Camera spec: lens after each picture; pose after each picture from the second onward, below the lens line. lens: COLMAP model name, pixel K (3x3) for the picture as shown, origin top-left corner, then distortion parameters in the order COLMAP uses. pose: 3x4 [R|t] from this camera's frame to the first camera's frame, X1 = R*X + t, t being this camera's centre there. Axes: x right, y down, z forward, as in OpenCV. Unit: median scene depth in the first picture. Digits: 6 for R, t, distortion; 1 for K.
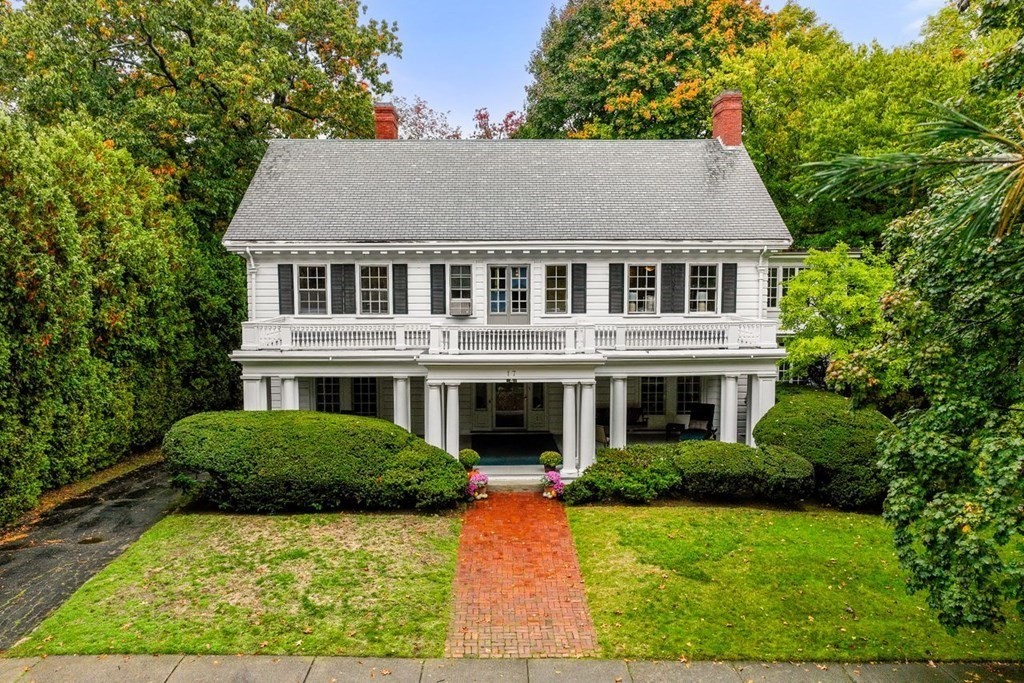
lens RADIAL K [[638.1, 0, 512.0], [0, 638.1, 341.5], [0, 0, 1]] dist [0.000887, 0.000891]
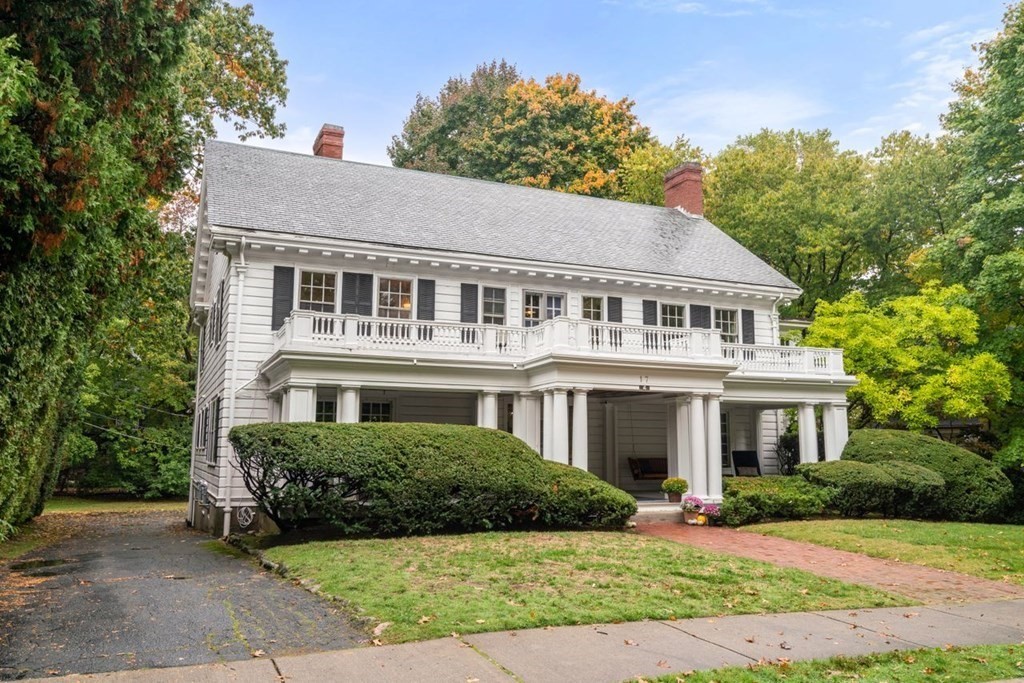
lens RADIAL K [[715.8, 0, 507.8], [0, 715.8, 347.8], [0, 0, 1]] dist [-0.008685, 0.022588]
pose [[0.939711, 0.049489, 0.338369, -0.386740], [0.020950, 0.979284, -0.201407, 0.153274], [-0.341327, 0.196353, 0.919207, 0.132927]]
